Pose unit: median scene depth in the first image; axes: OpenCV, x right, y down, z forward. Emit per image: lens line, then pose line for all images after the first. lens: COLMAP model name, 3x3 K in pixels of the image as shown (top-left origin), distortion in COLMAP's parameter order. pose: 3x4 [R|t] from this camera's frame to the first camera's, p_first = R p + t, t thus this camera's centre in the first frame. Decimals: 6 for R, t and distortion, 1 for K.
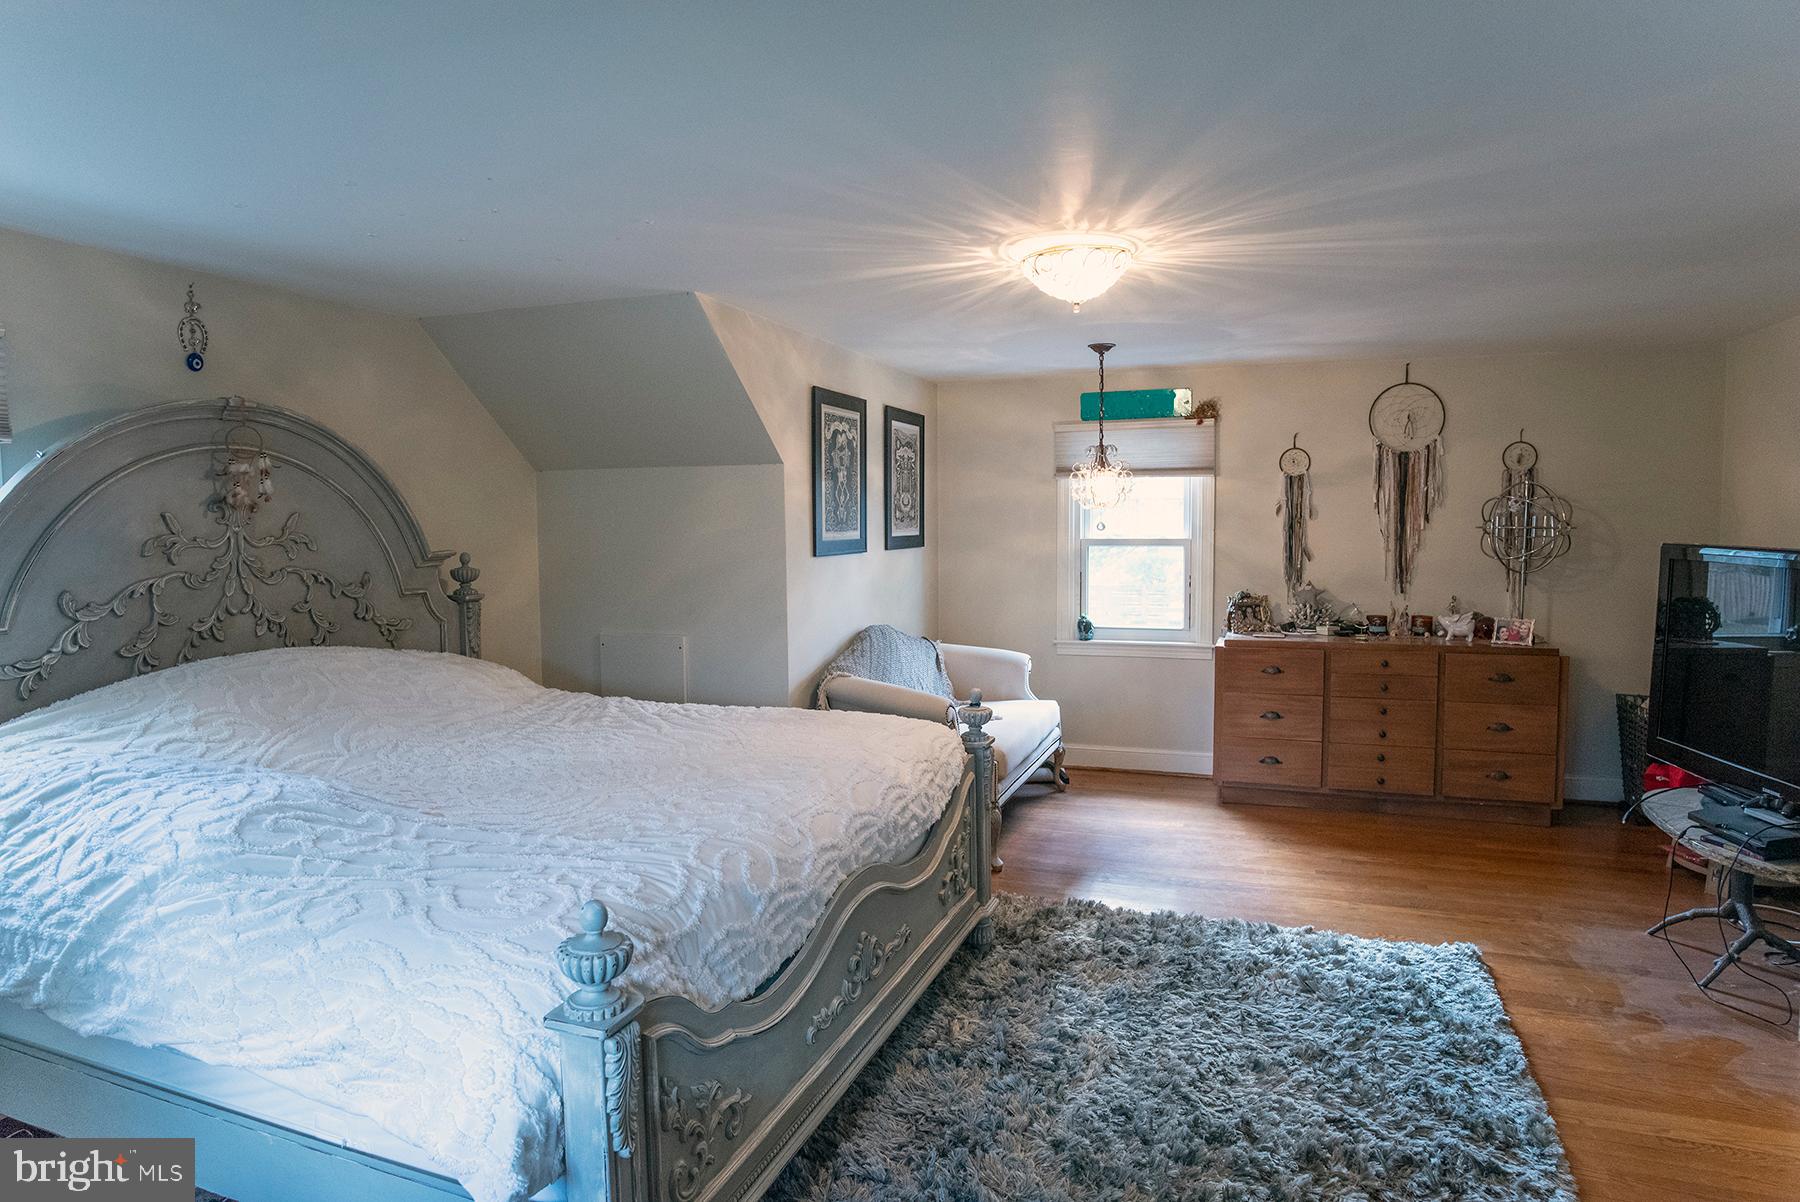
lens RADIAL K [[1046.0, 0, 928.4], [0, 1046.0, 625.5], [0, 0, 1]] dist [-0.022119, 0.000213]
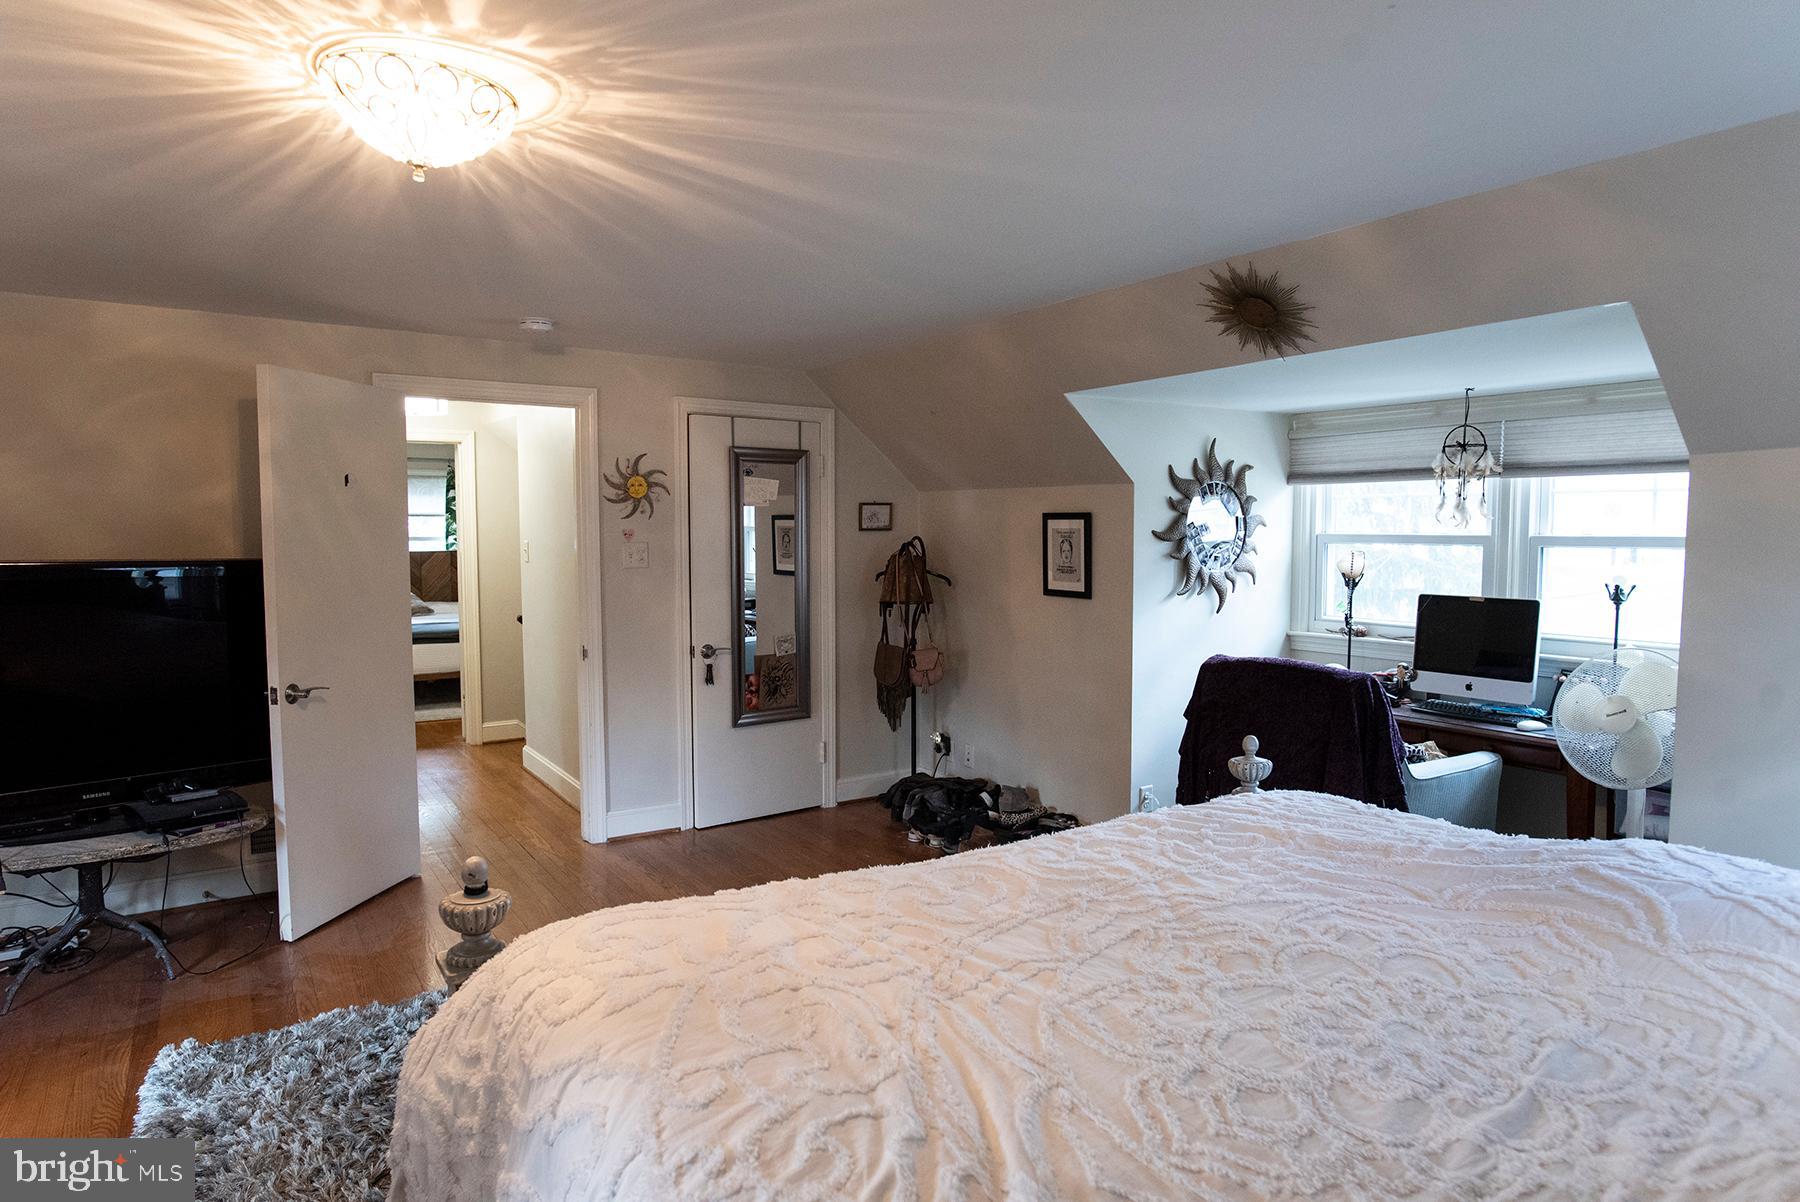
lens RADIAL K [[1046.0, 0, 889.9], [0, 1046.0, 598.0], [0, 0, 1]] dist [-0.022119, 0.000213]
pose [[-0.800072, -0.036142, 0.598814, -0.441243], [0.065846, 0.986862, 0.147540, -0.135924], [-0.596279, 0.157472, -0.787181, 1.356950]]
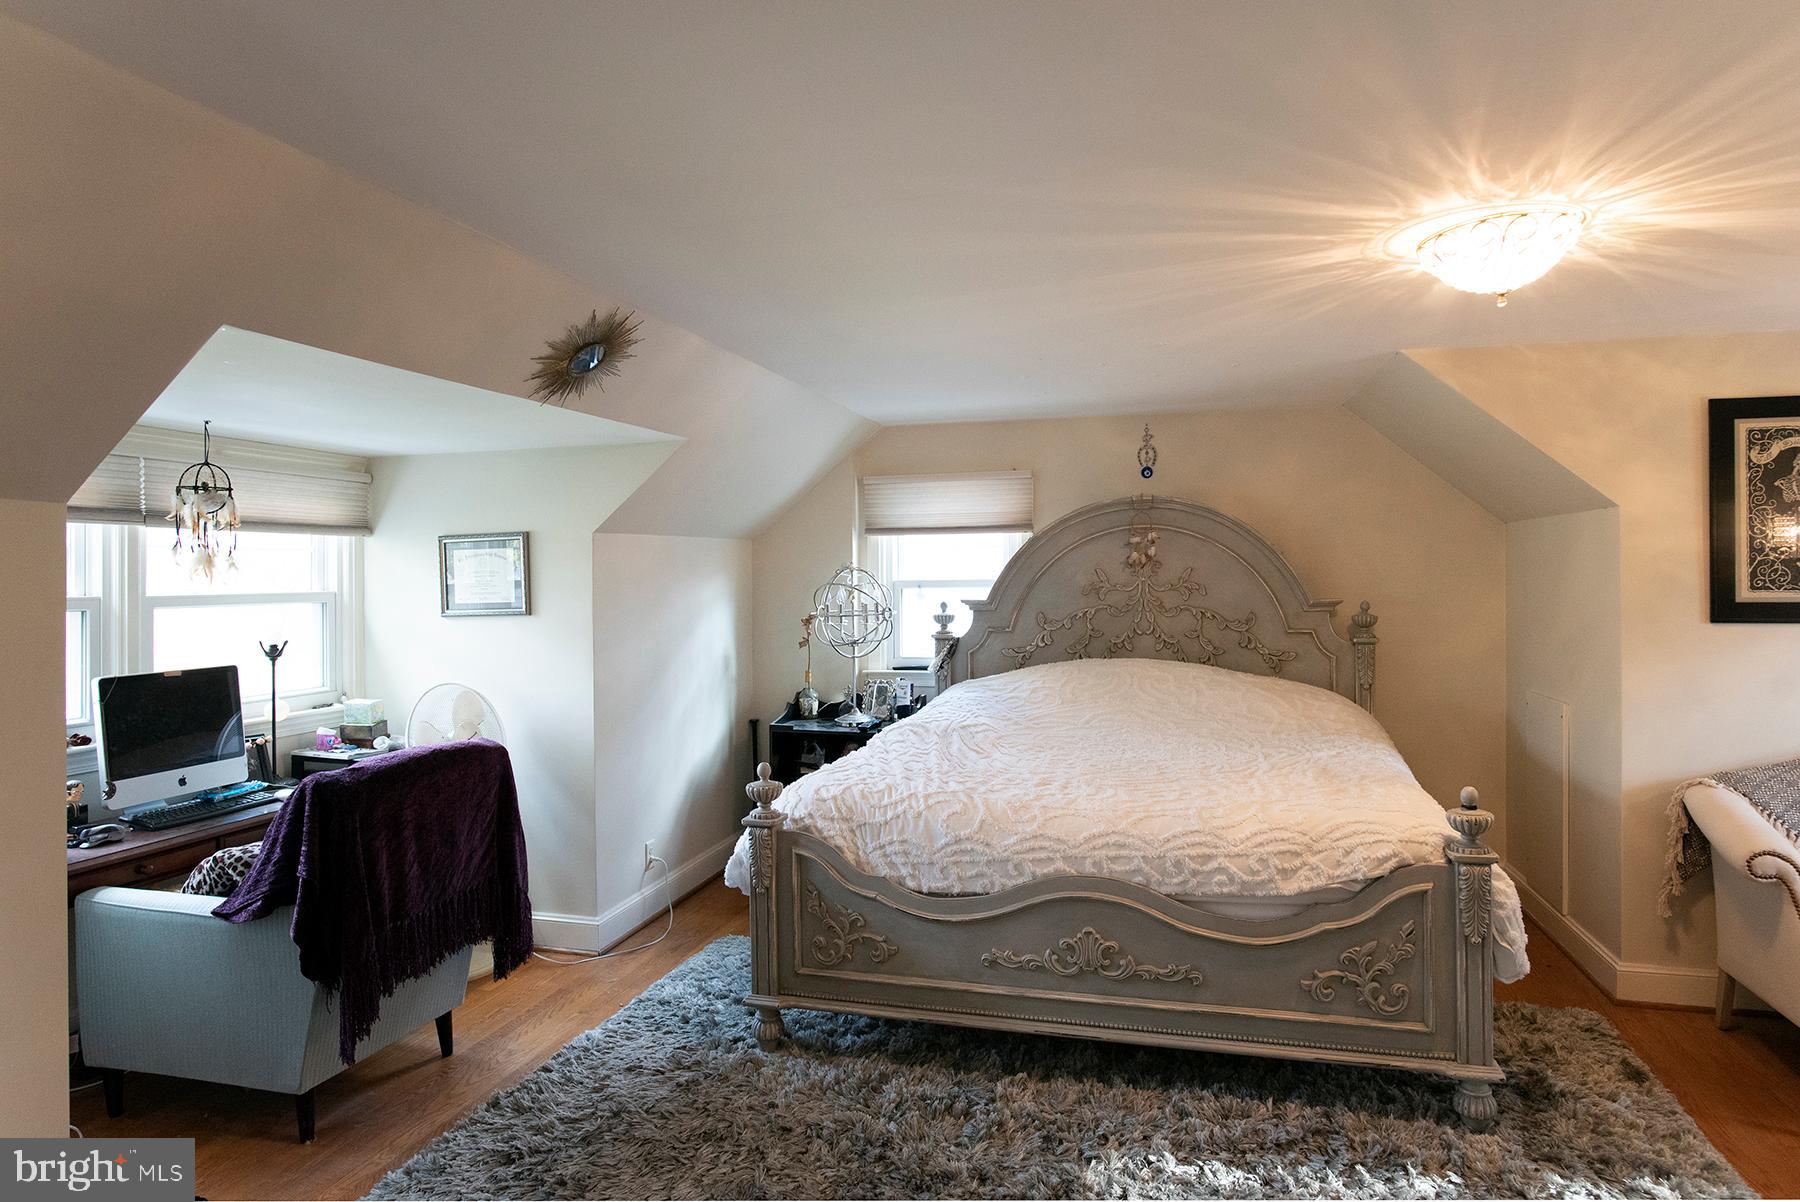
lens RADIAL K [[1046.0, 0, 887.4], [0, 1046.0, 596.2], [0, 0, 1]] dist [-0.022119, 0.000213]
pose [[0.067864, 0.026511, -0.997342, 0.874833], [-0.095426, 0.995236, 0.019962, -0.064411], [0.993120, 0.093818, 0.070071, 0.531273]]
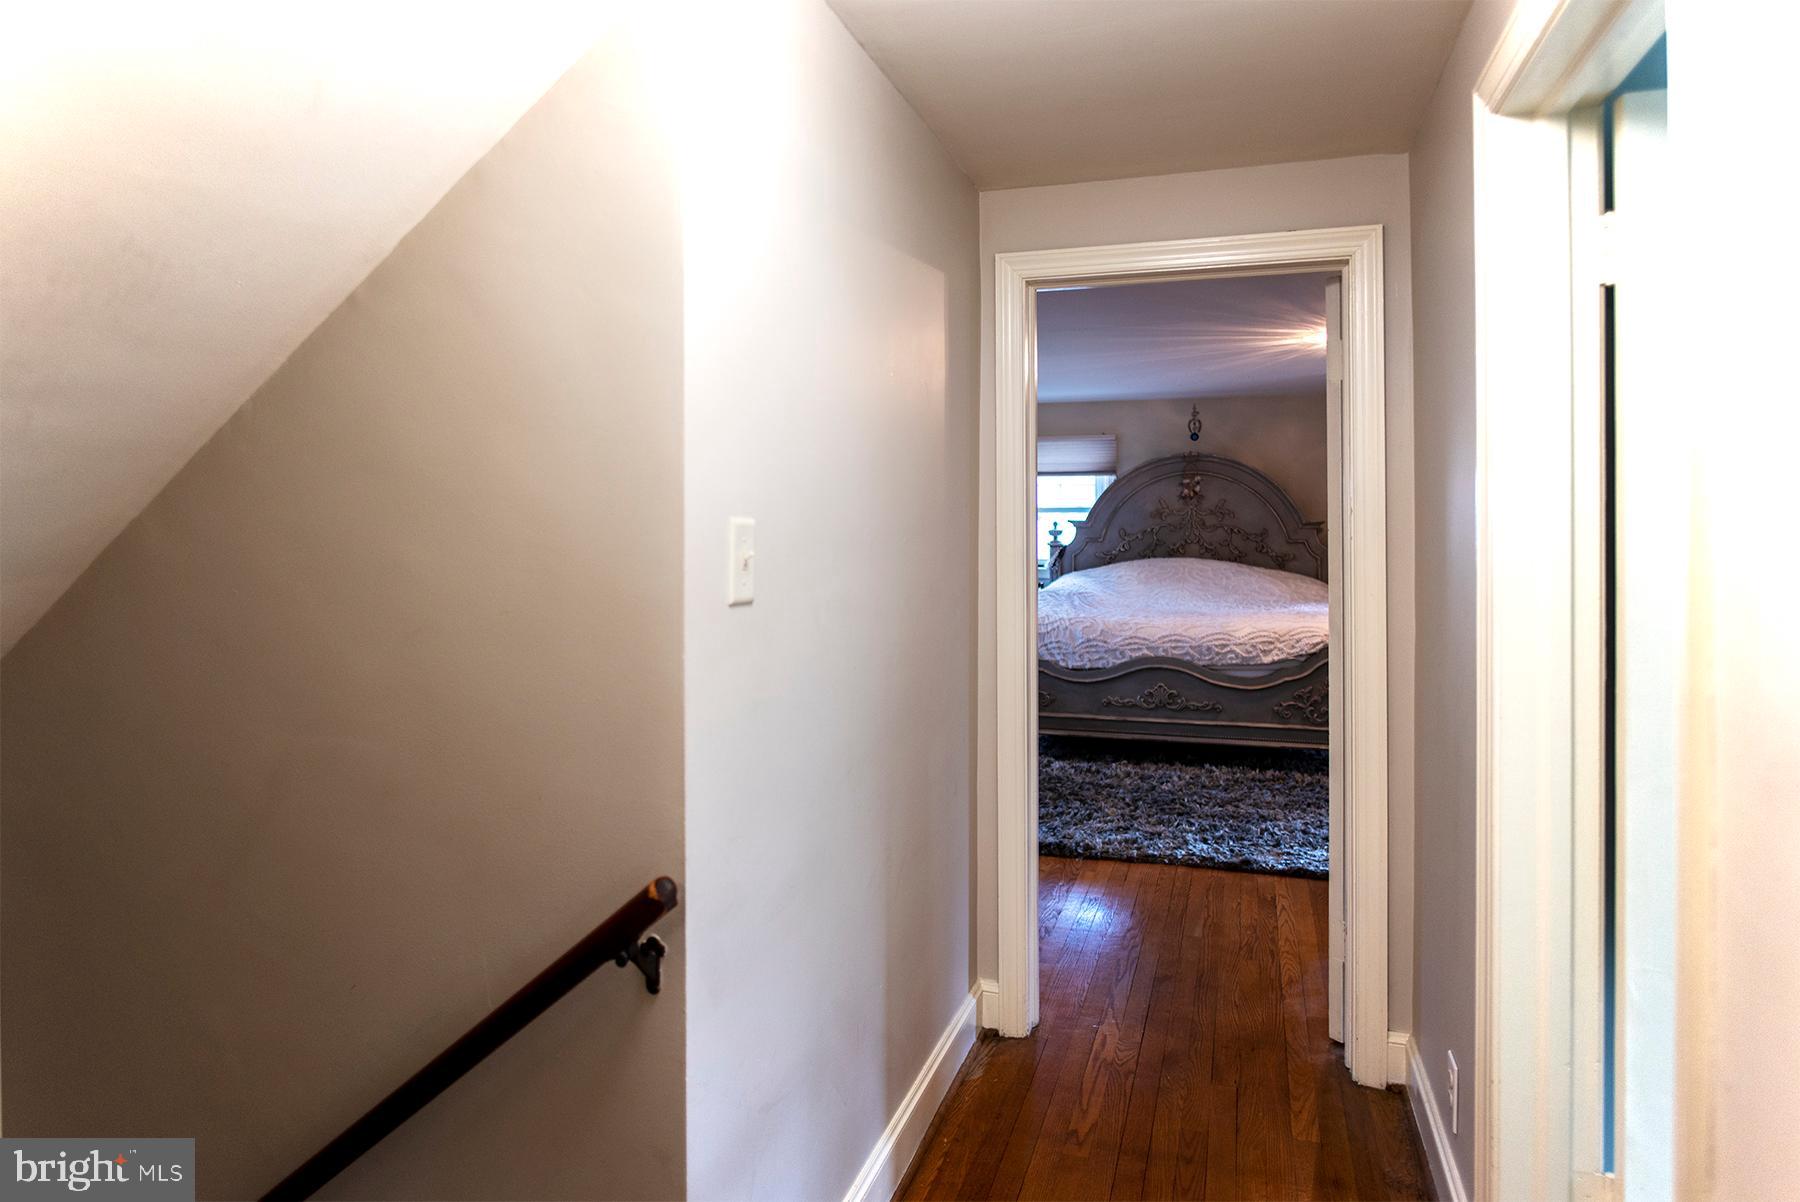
lens RADIAL K [[1046.0, 0, 815.9], [0, 1046.0, 510.5], [0, 0, 1]] dist [-0.022119, 0.000213]
pose [[-0.040275, 0.001675, -0.999187, 1.773122], [-0.104345, 0.994524, 0.005874, -0.010306], [0.993725, 0.104496, -0.039880, 0.256403]]
